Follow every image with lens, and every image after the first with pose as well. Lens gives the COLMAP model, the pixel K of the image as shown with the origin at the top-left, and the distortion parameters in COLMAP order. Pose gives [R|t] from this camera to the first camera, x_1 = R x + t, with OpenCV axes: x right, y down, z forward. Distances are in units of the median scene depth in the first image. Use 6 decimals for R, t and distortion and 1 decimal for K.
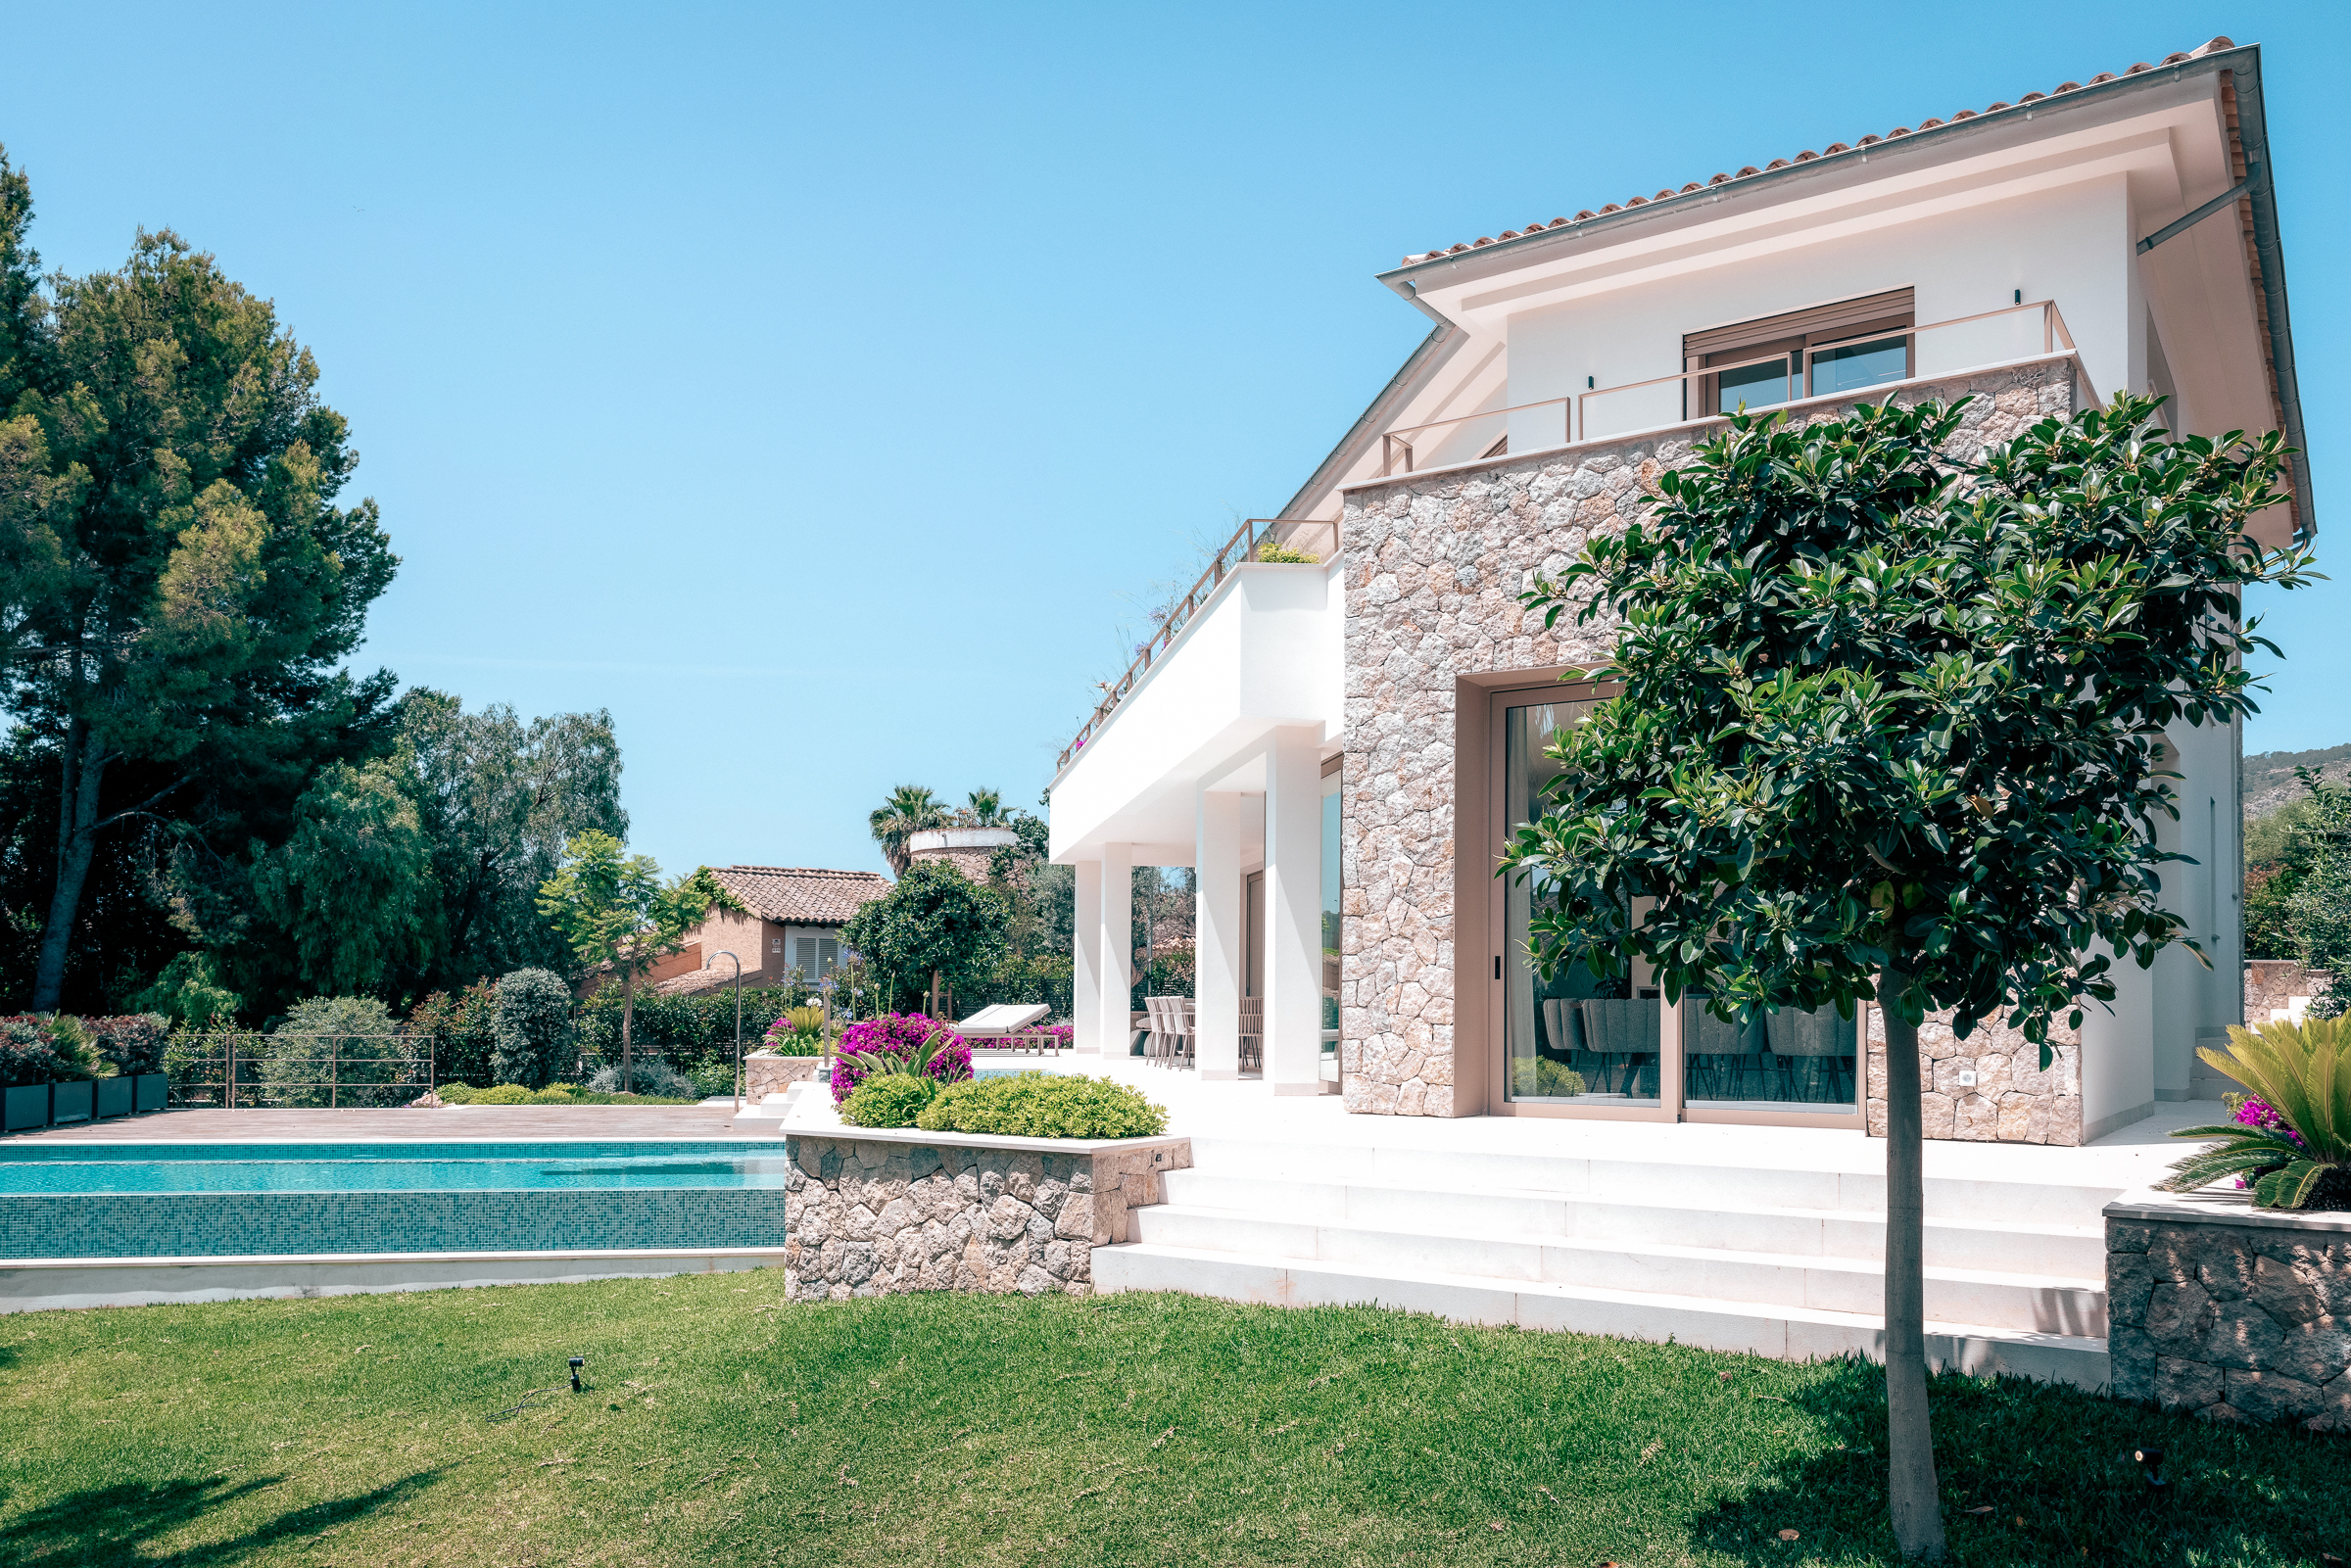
lens RADIAL K [[1709.5, 0, 1175.5], [0, 1709.5, 784.0], [0, 0, 1]] dist [0.000612, 0.001299]
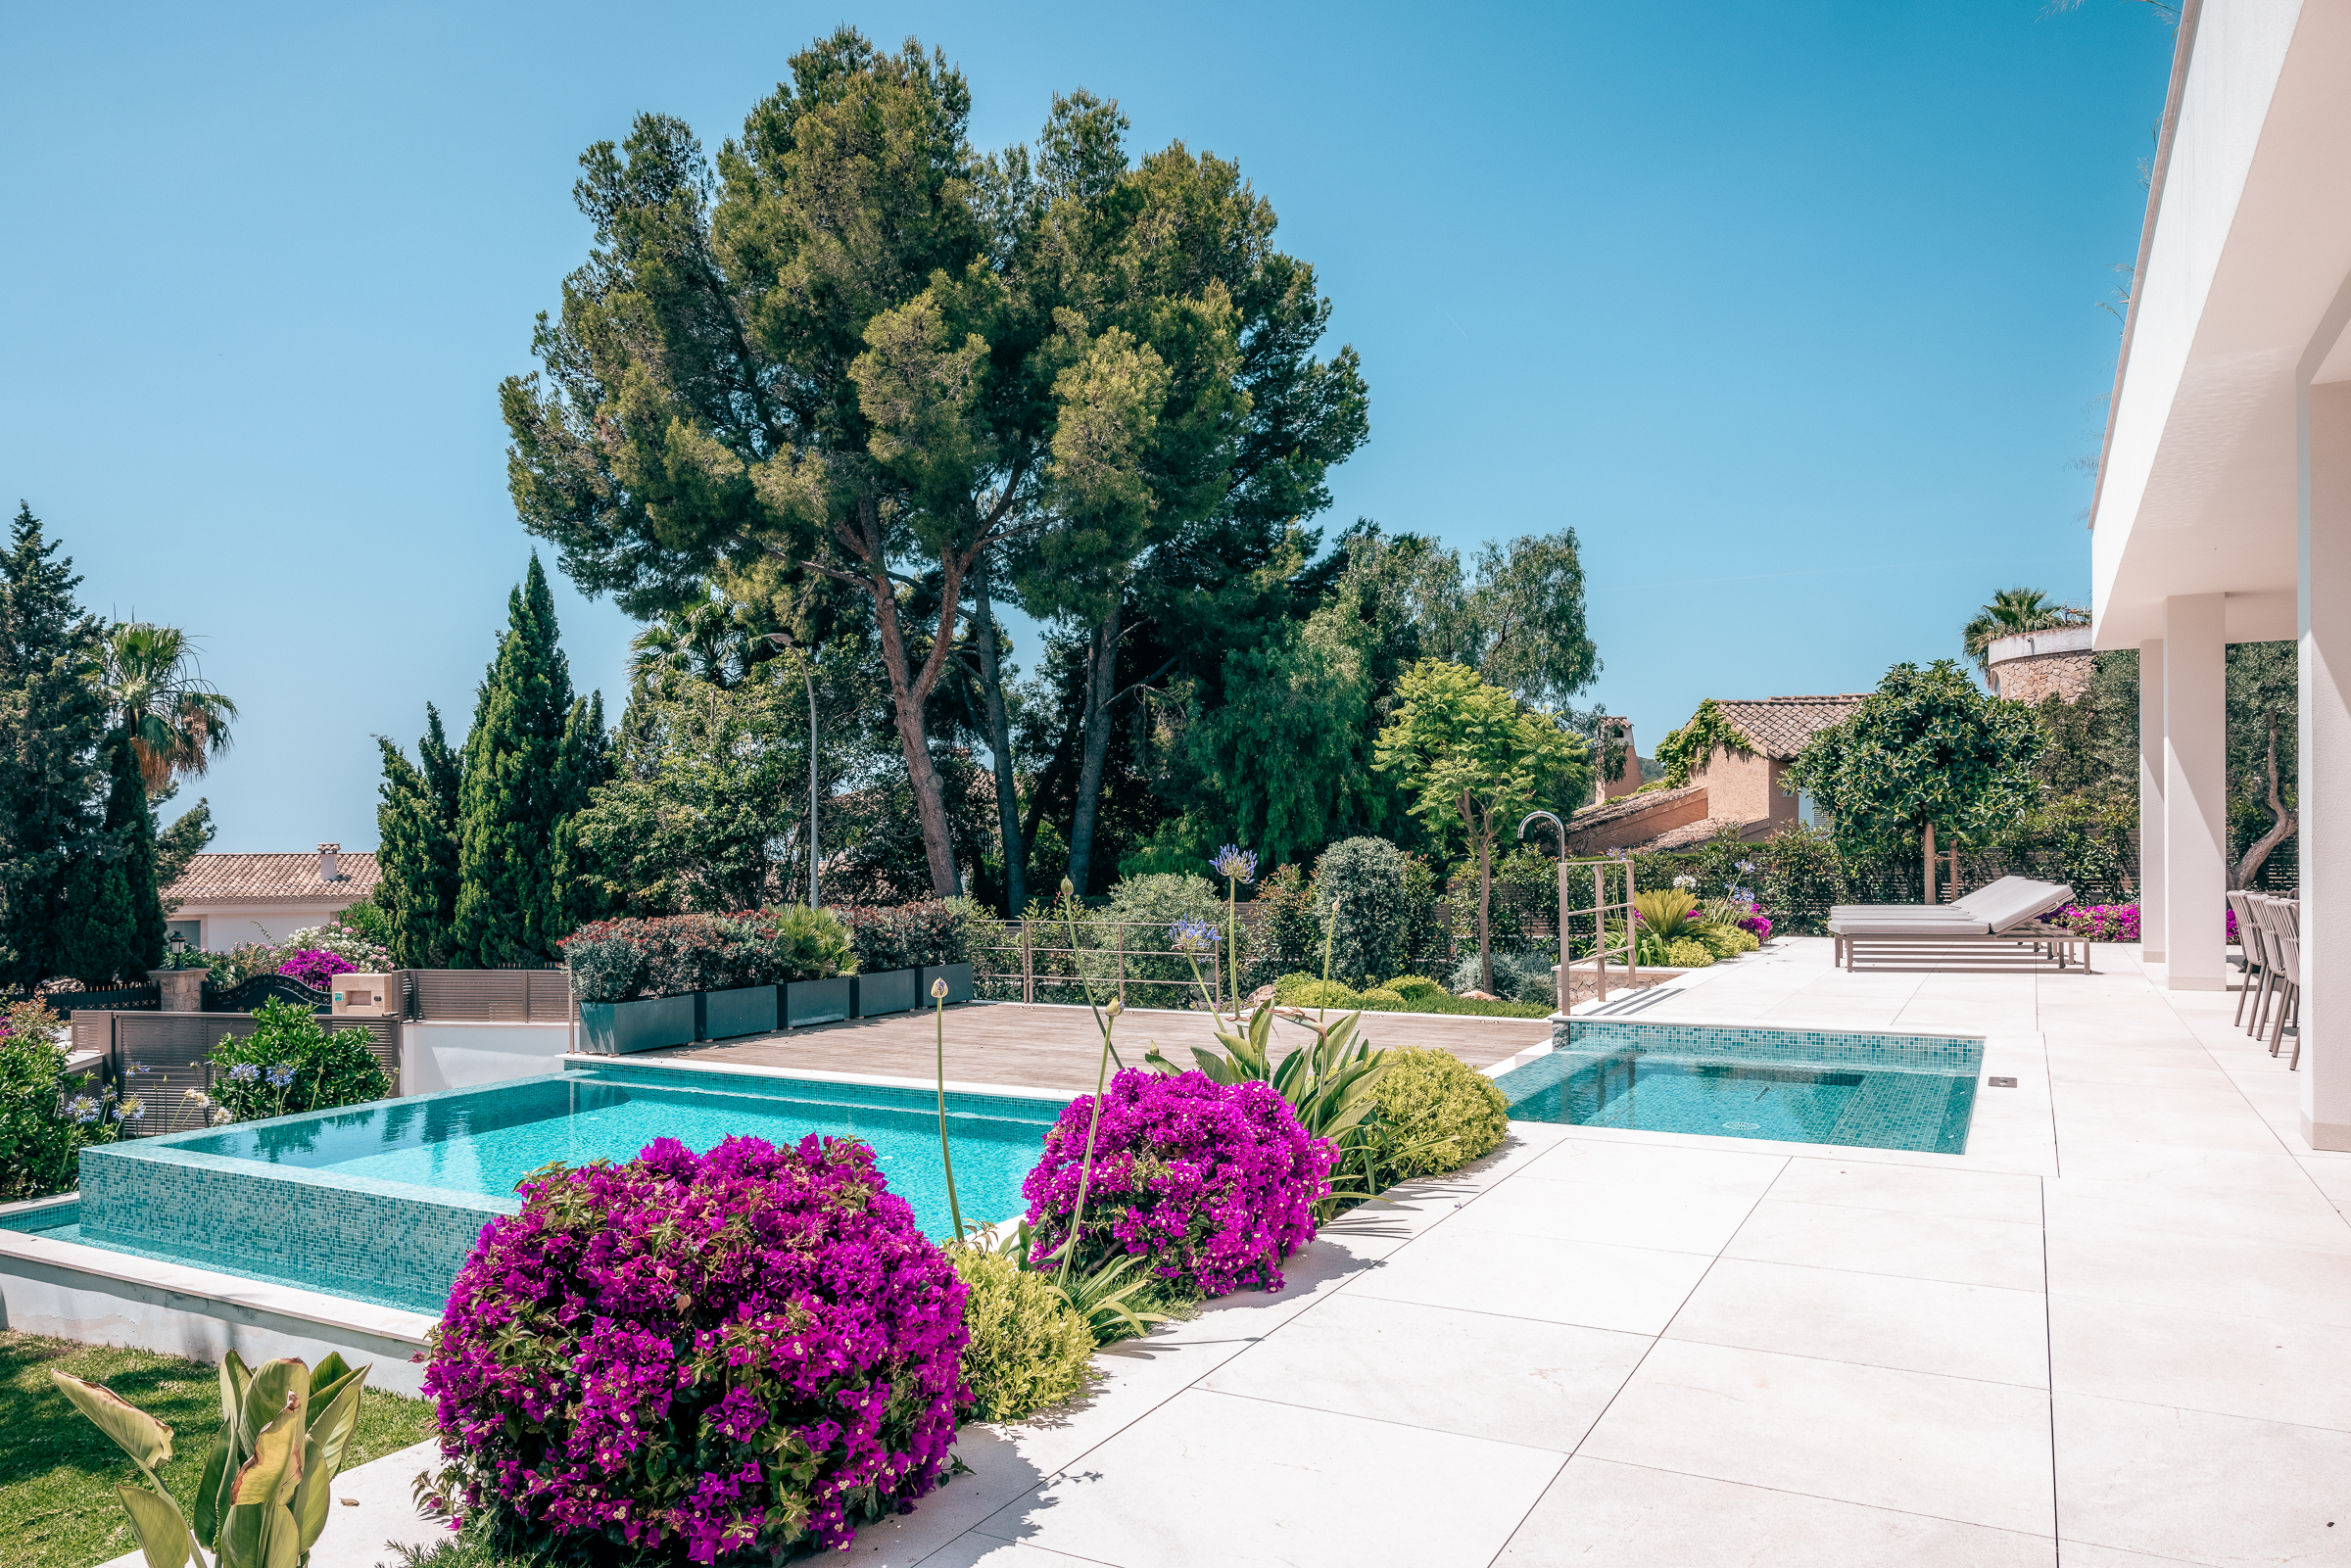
lens RADIAL K [[1631.2, 0, 1172.2], [0, 1631.2, 823.1], [0, 0, 1]] dist [-0.003281, -0.001419]
pose [[0.790416, -0.023316, -0.612126, 0.019857], [0.094769, 0.991899, 0.084590, 0.023760], [0.605195, -0.124872, 0.786223, 0.288278]]
